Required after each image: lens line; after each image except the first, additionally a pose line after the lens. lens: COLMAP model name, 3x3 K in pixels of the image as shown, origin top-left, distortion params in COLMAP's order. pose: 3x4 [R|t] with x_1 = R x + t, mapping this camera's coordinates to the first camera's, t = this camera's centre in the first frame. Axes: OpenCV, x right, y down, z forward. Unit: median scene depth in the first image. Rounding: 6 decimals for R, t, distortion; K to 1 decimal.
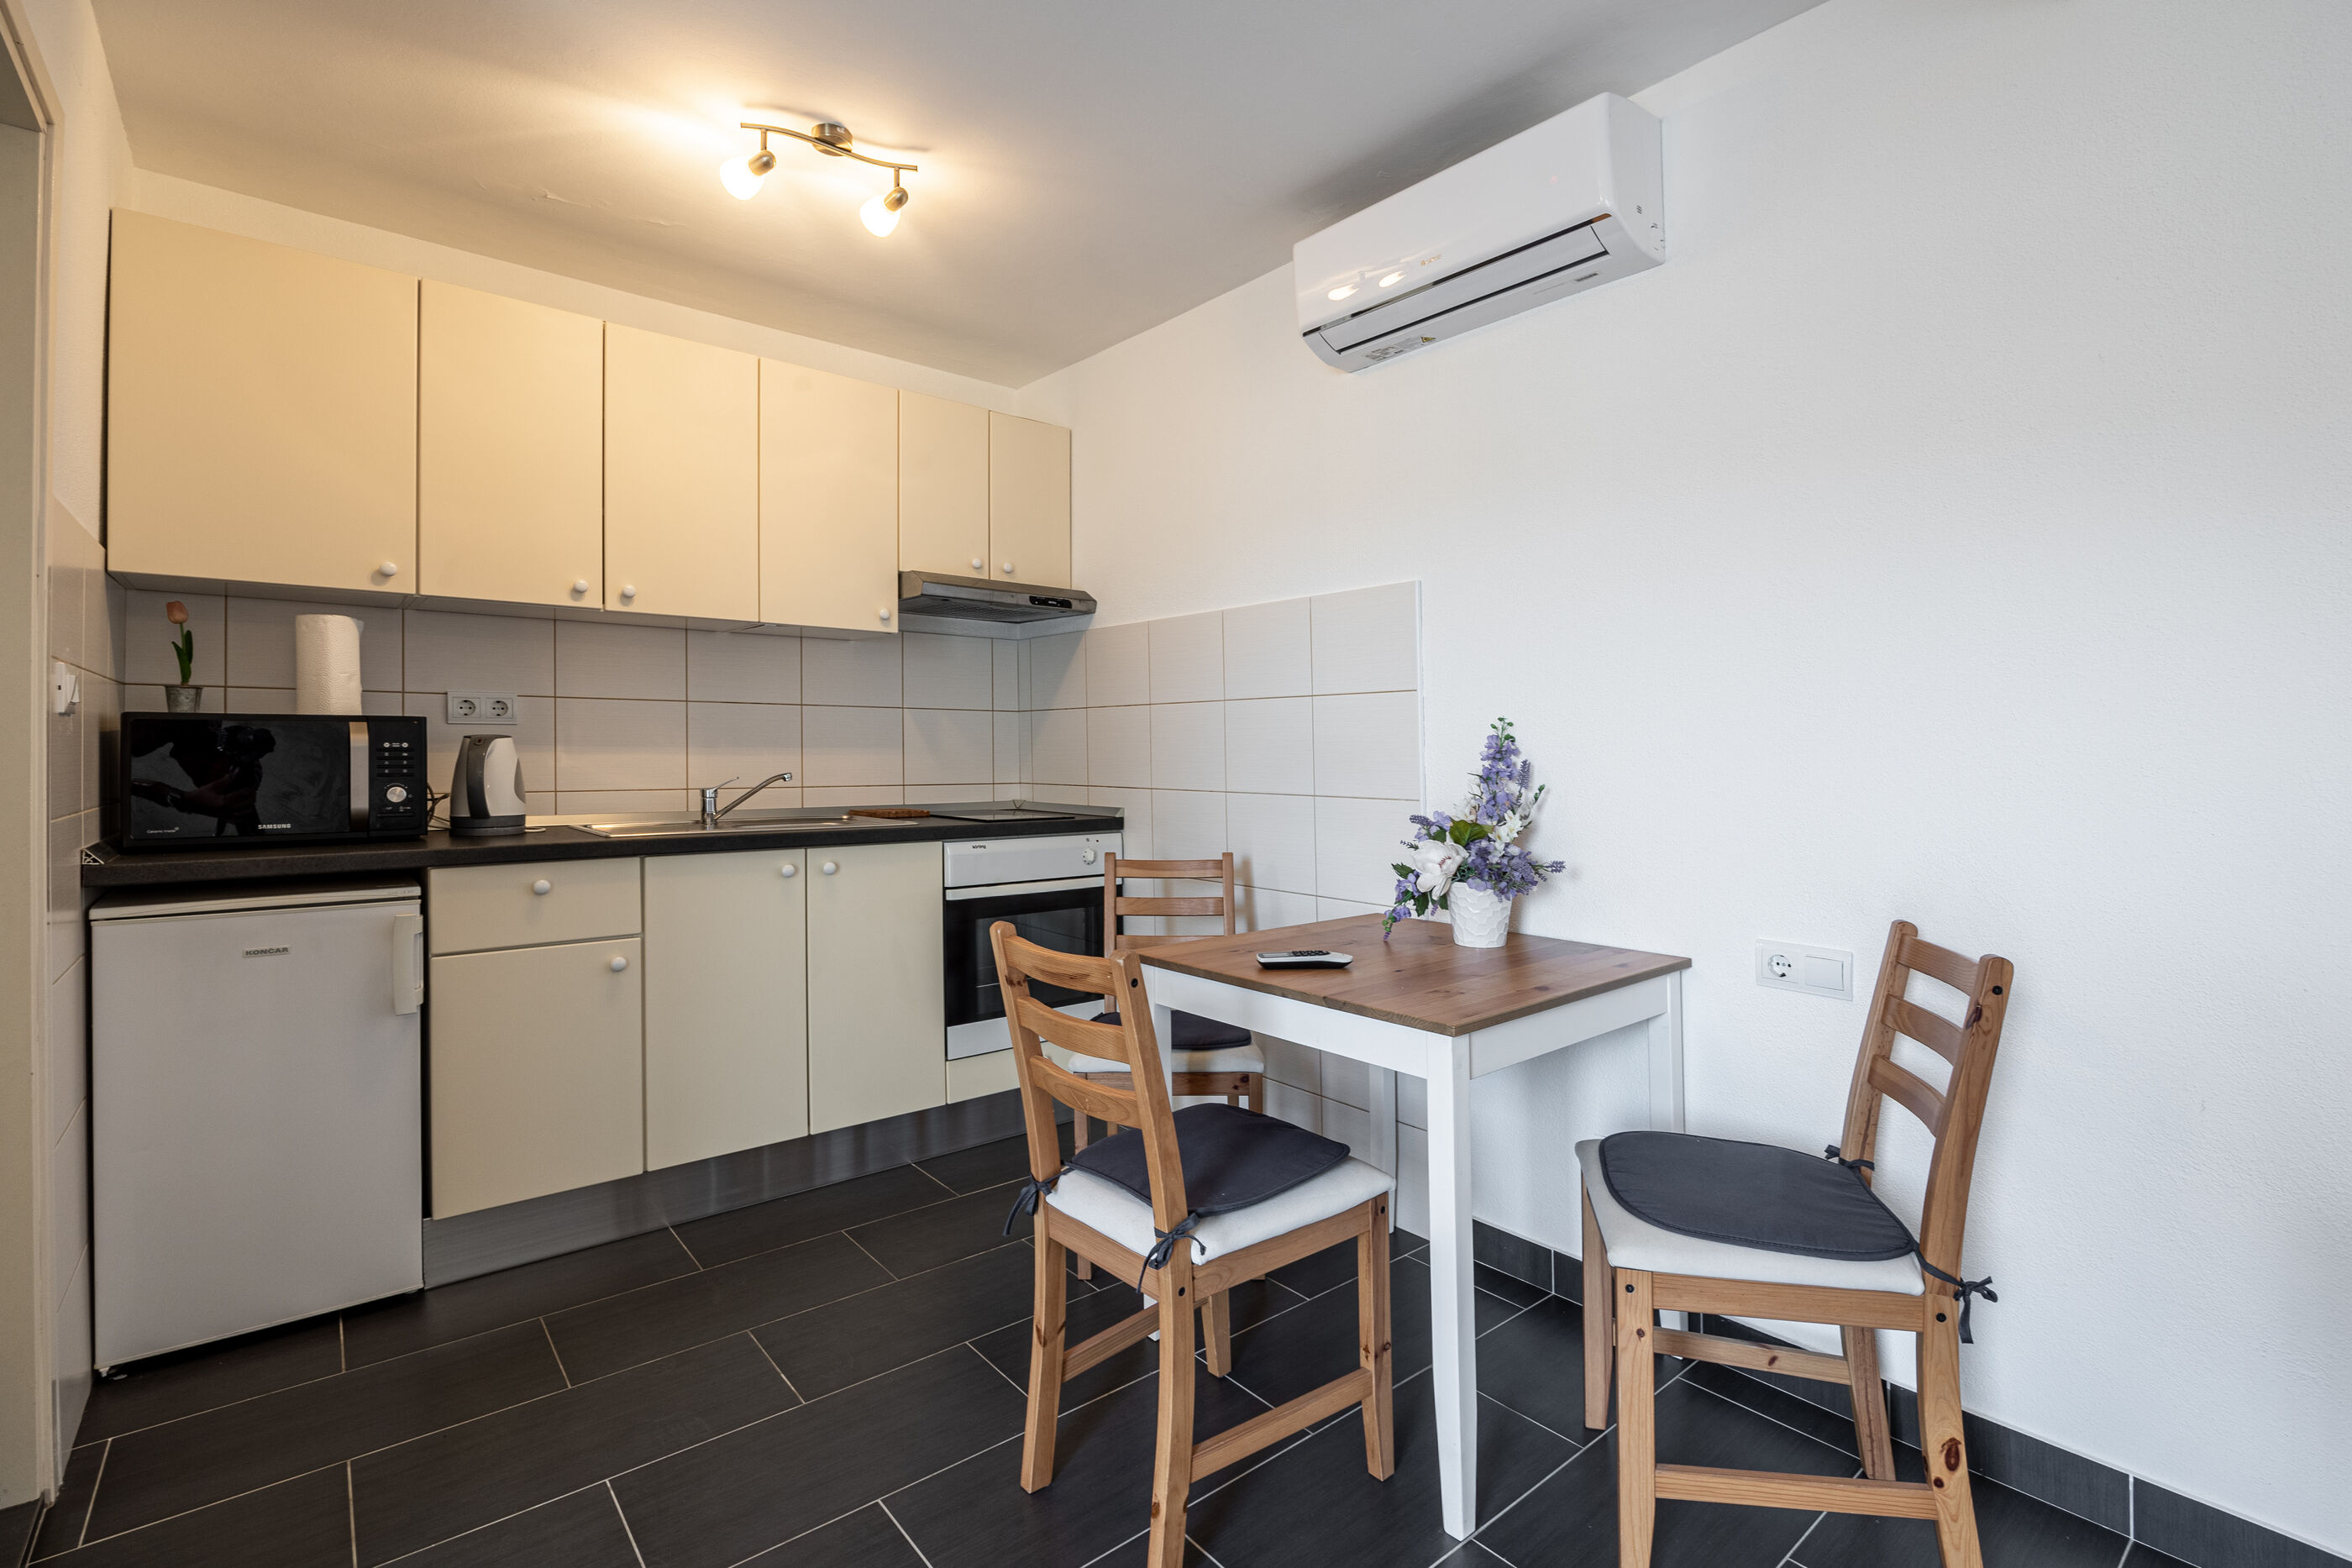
lens RADIAL K [[1054.2, 0, 1177.6], [0, 1054.2, 767.1], [0, 0, 1]] dist [0.004905, -0.000220]
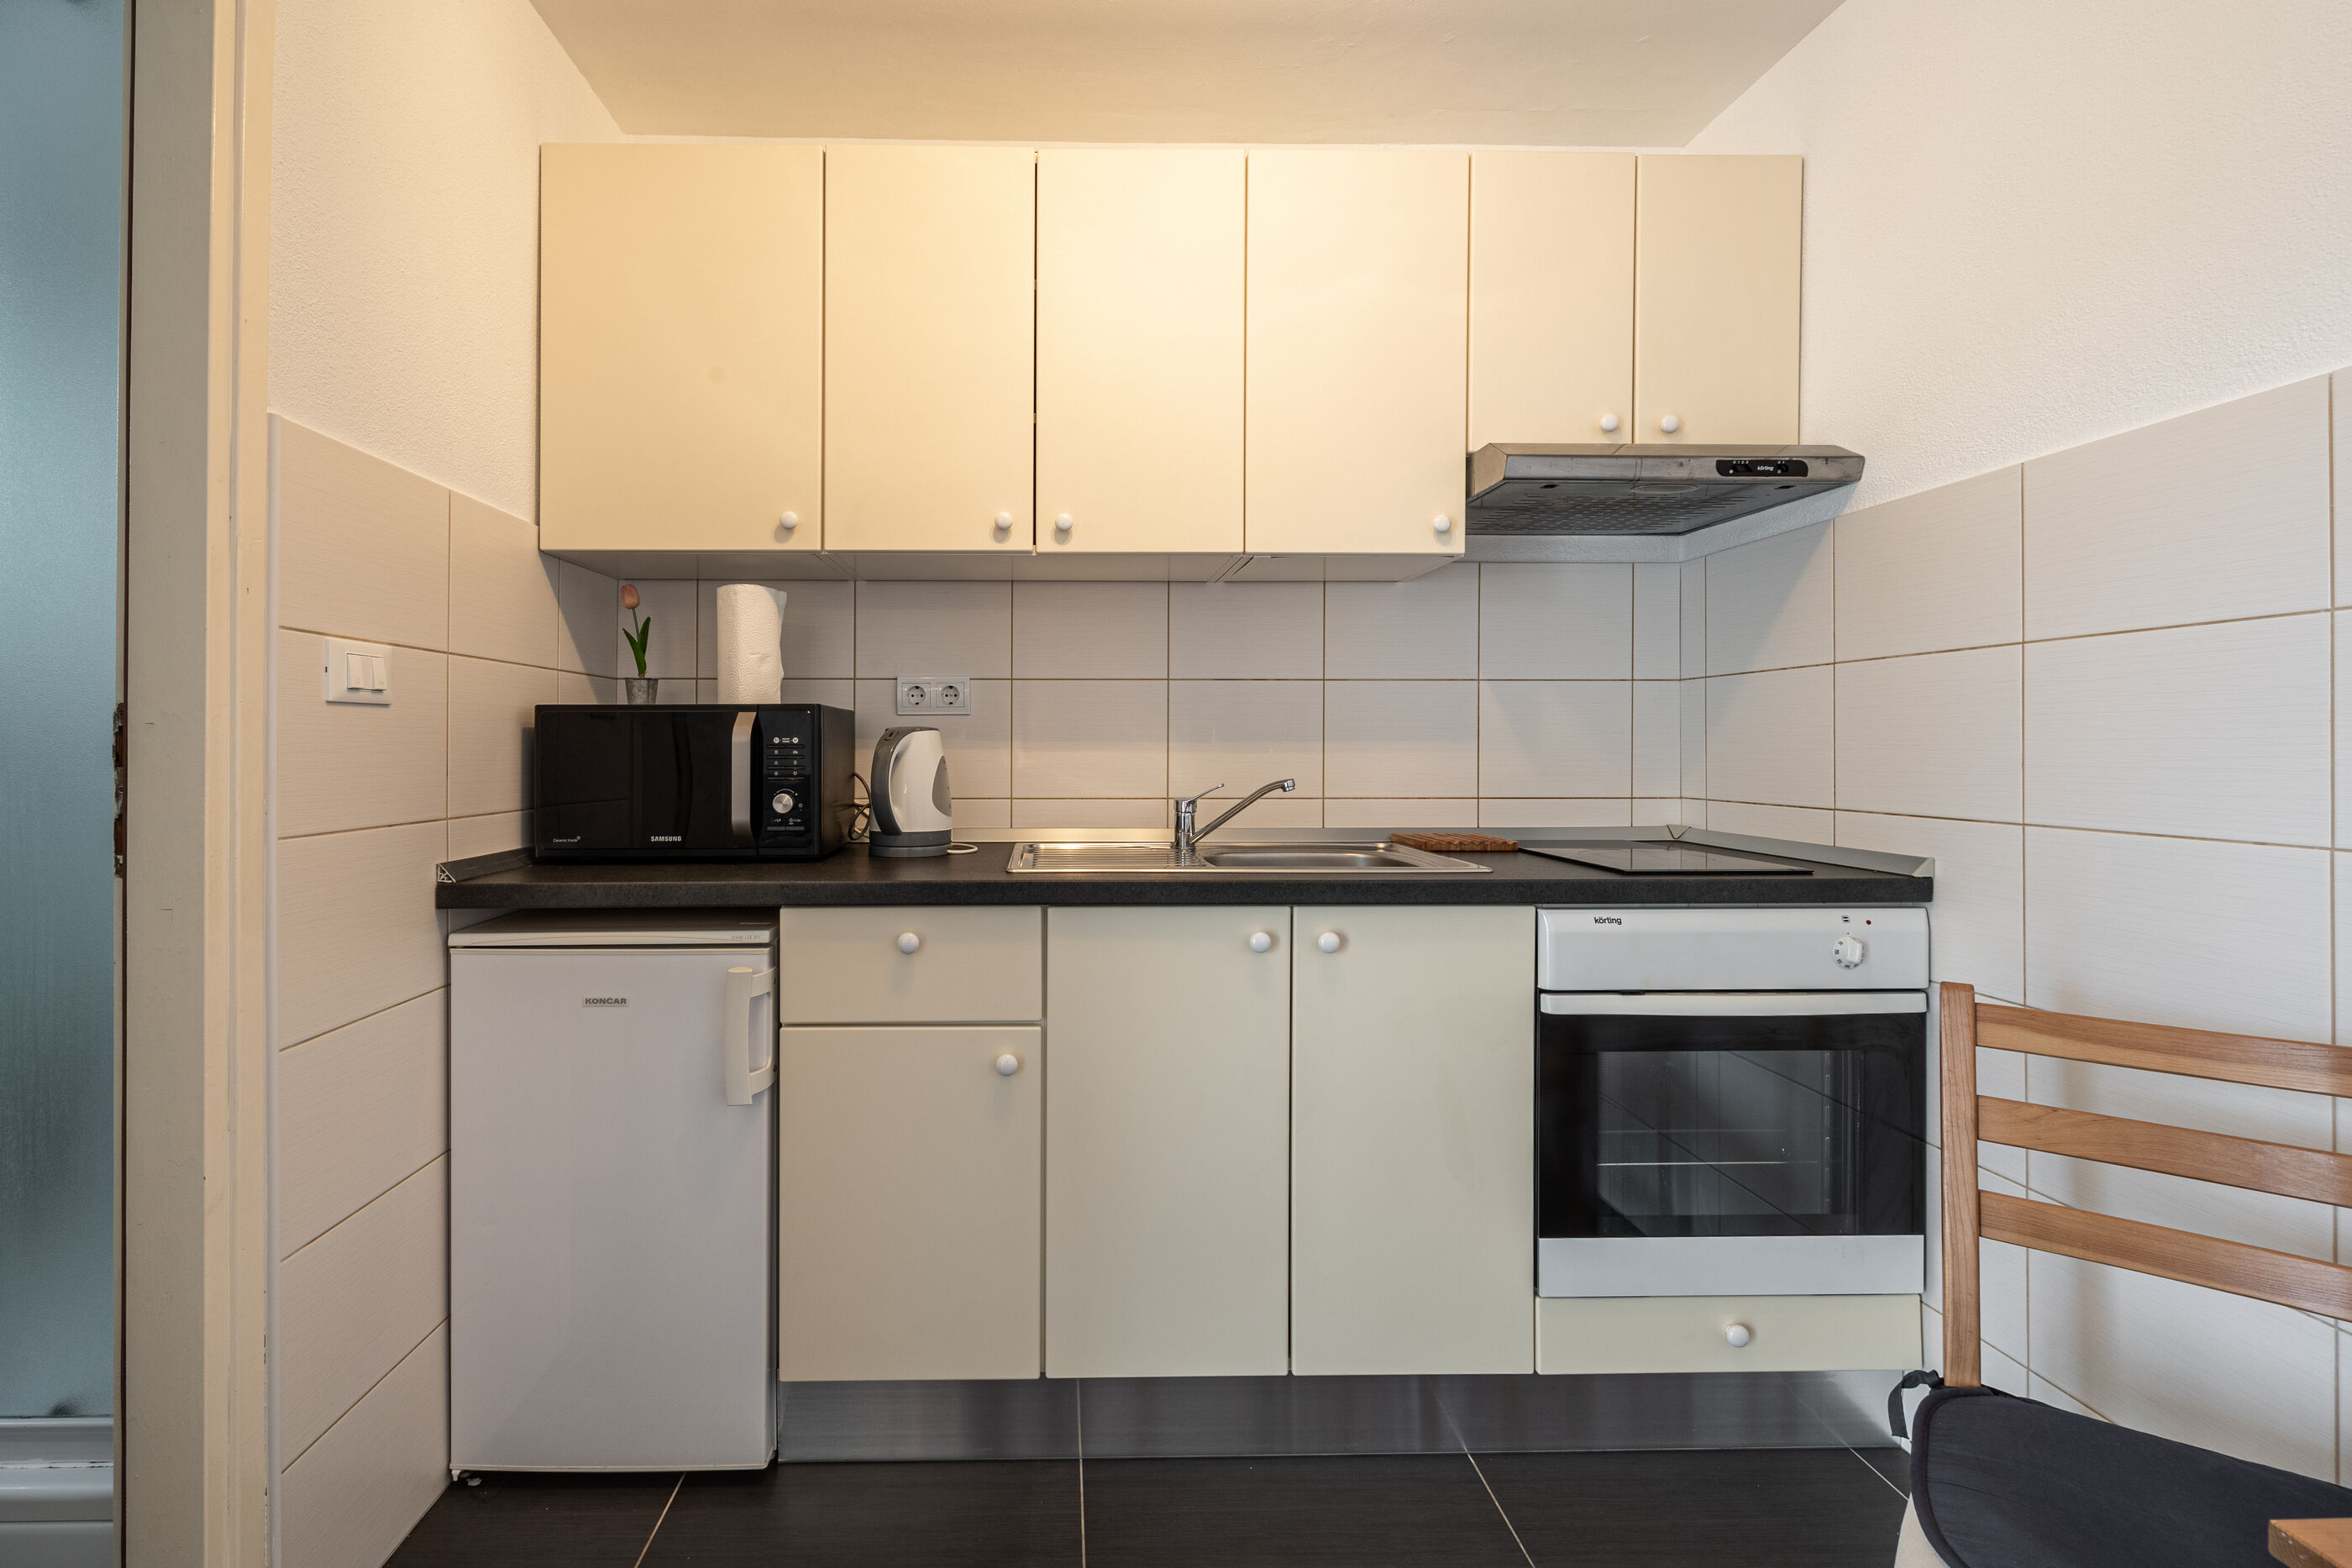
lens RADIAL K [[1011.1, 0, 1071.6], [0, 1011.1, 759.2], [0, 0, 1]] dist [-0.009306, 0.000170]
pose [[0.776297, 0.004140, -0.630353, -0.094239], [-0.005805, 0.999983, -0.000582, -0.007375], [0.630340, 0.004111, 0.776308, 0.525769]]
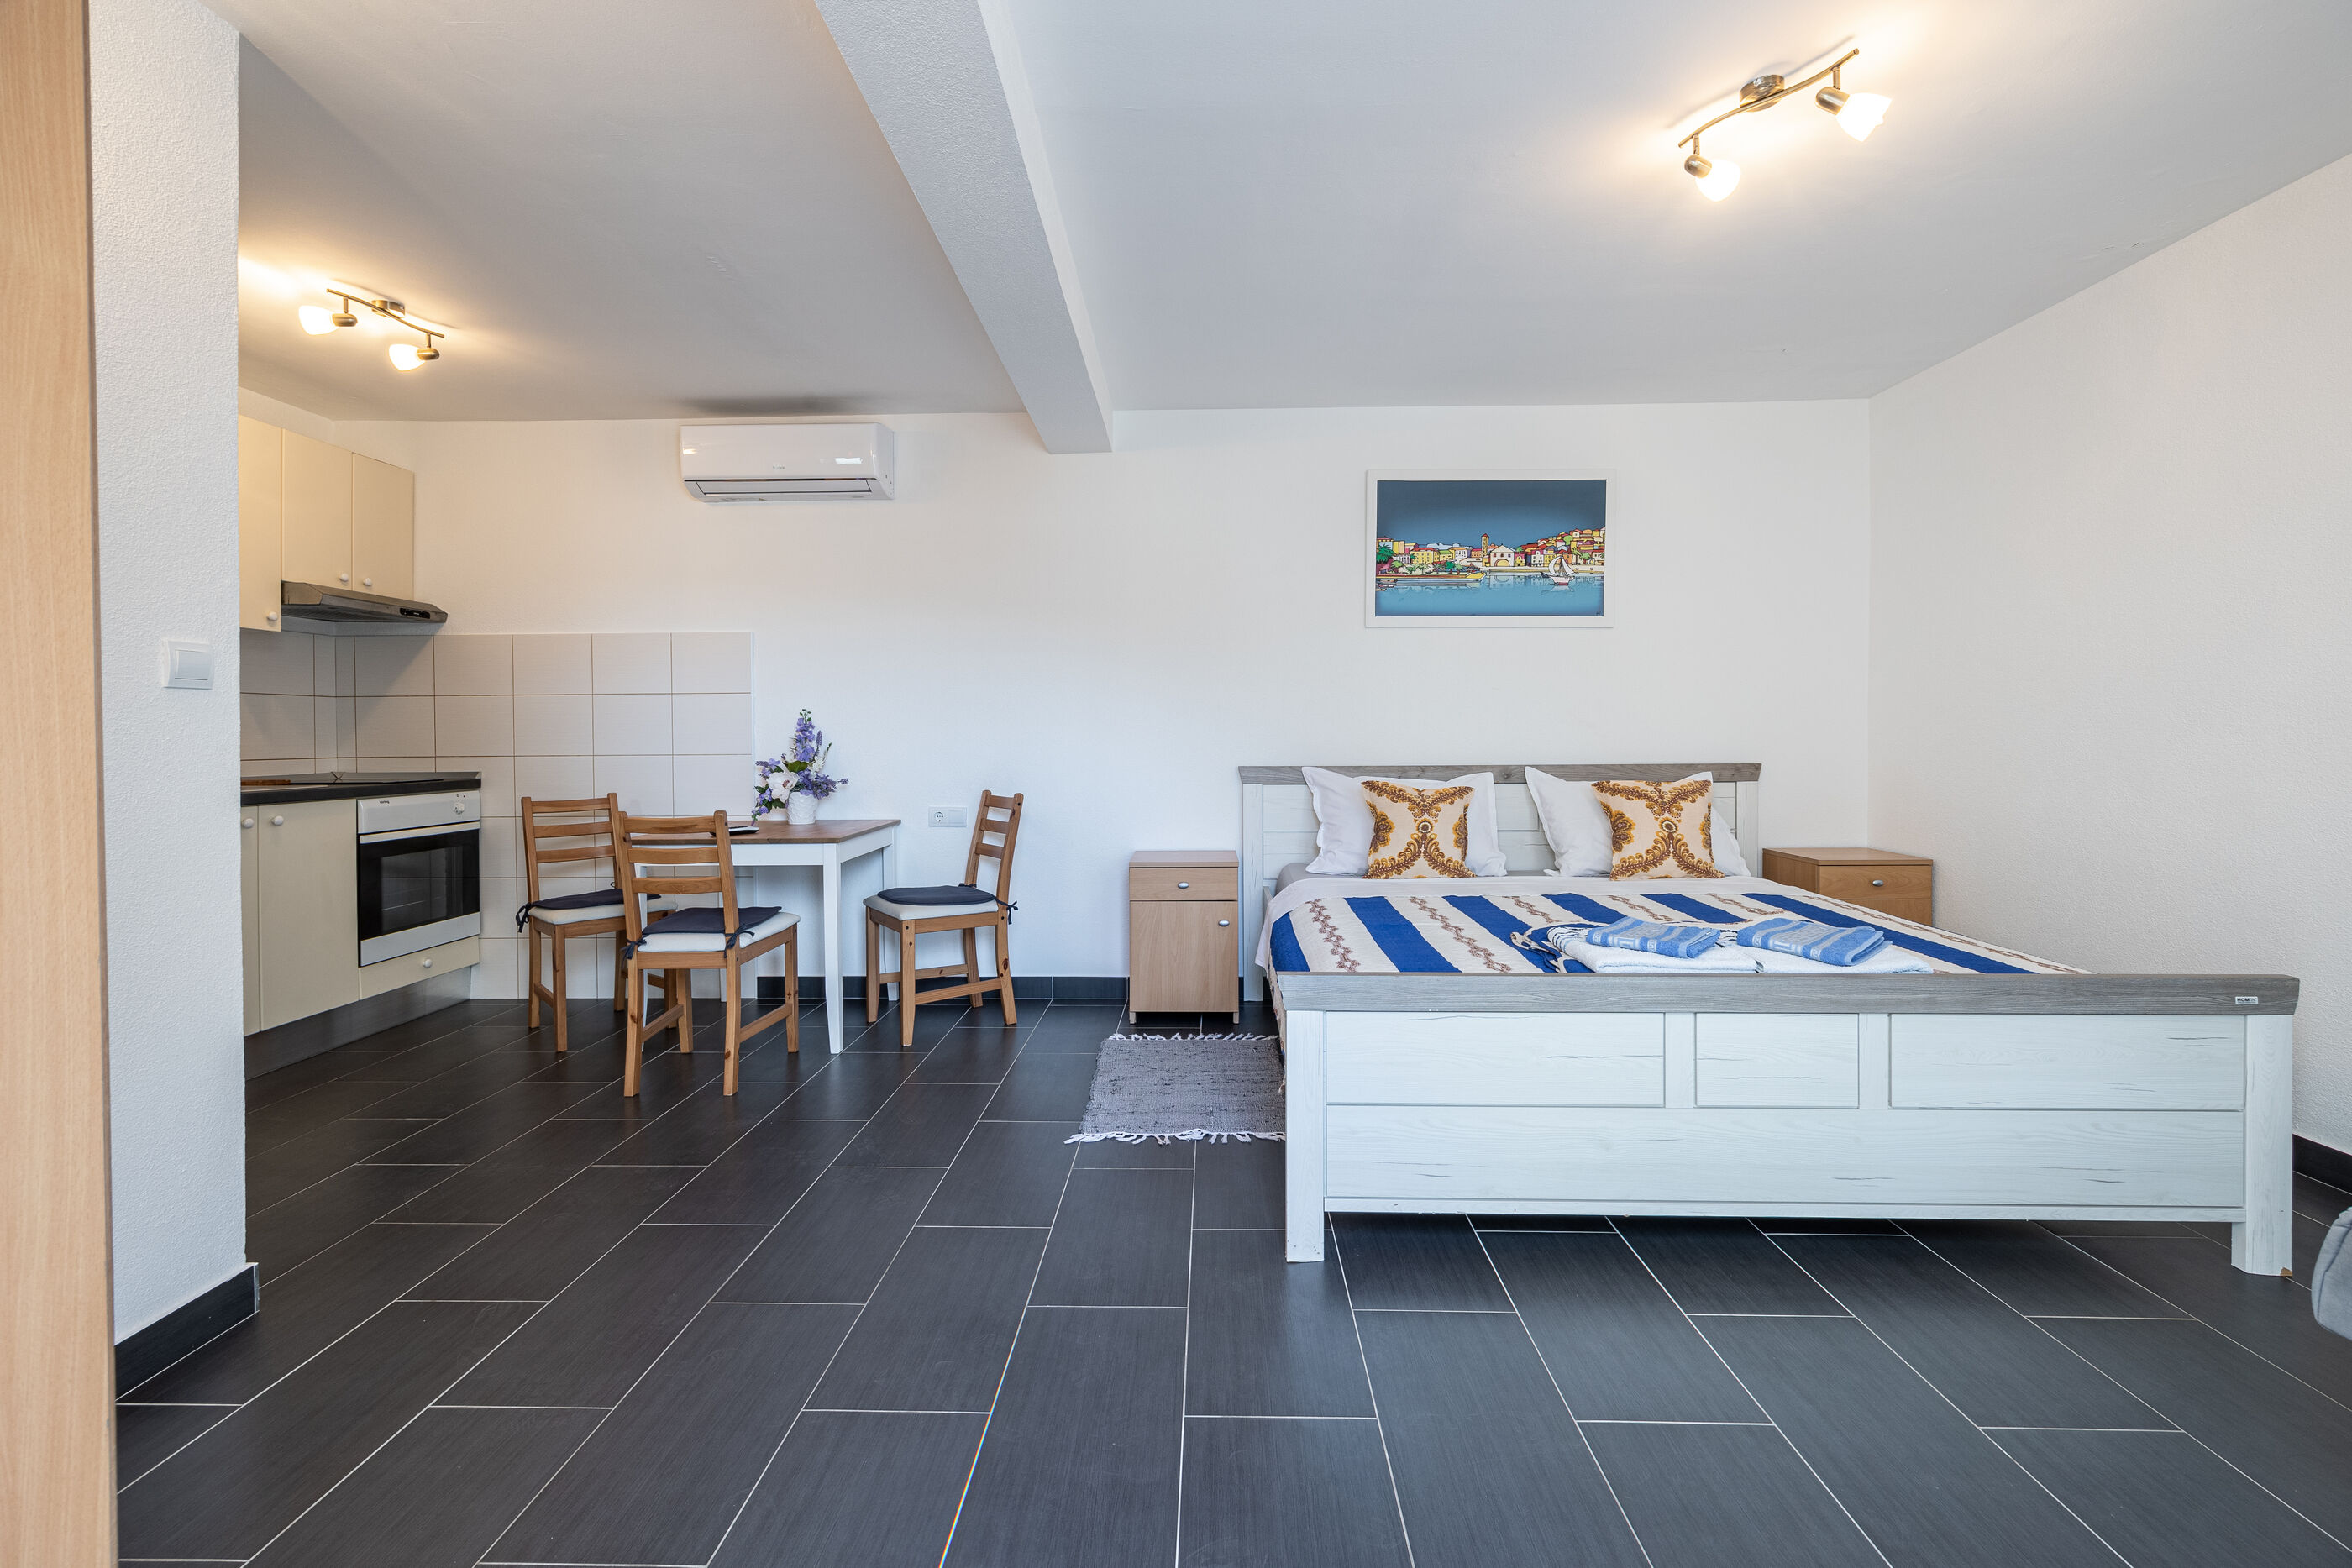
lens RADIAL K [[1054.2, 0, 1195.7], [0, 1054.2, 730.9], [0, 0, 1]] dist [0.004905, -0.000220]
pose [[0.661341, -0.003672, 0.750076, -0.624519], [0.019528, 0.999733, -0.012323, 0.029026], [-0.749831, 0.022798, 0.661237, -0.756302]]
